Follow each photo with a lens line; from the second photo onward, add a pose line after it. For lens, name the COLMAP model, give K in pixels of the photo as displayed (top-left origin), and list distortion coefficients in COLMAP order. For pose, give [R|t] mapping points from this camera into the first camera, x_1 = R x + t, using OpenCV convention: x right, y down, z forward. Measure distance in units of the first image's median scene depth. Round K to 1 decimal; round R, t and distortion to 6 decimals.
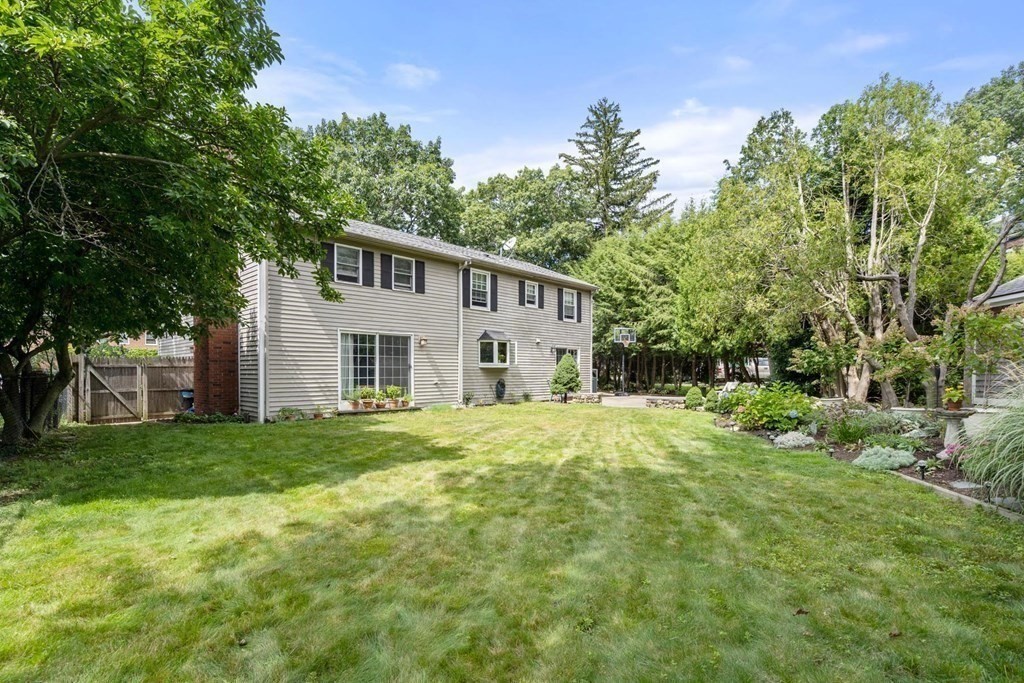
lens RADIAL K [[466.9, 0, 511.1], [0, 466.9, 369.3], [0, 0, 1]] dist [-0.001392, 0.000021]
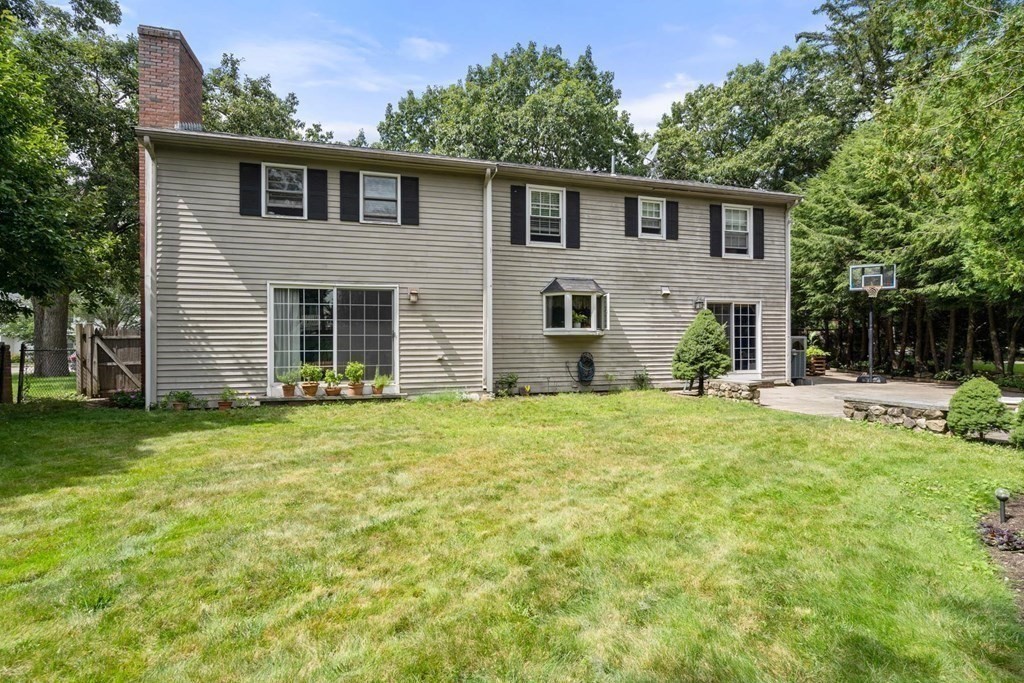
lens RADIAL K [[467.0, 0, 512.0], [0, 467.0, 341.5], [0, 0, 1]] dist [0.003287, 0.000245]
pose [[0.861970, -0.004956, -0.506936, 0.219606], [0.006755, 0.999976, 0.001710, 0.003391], [0.506915, -0.004898, 0.861982, 0.402486]]
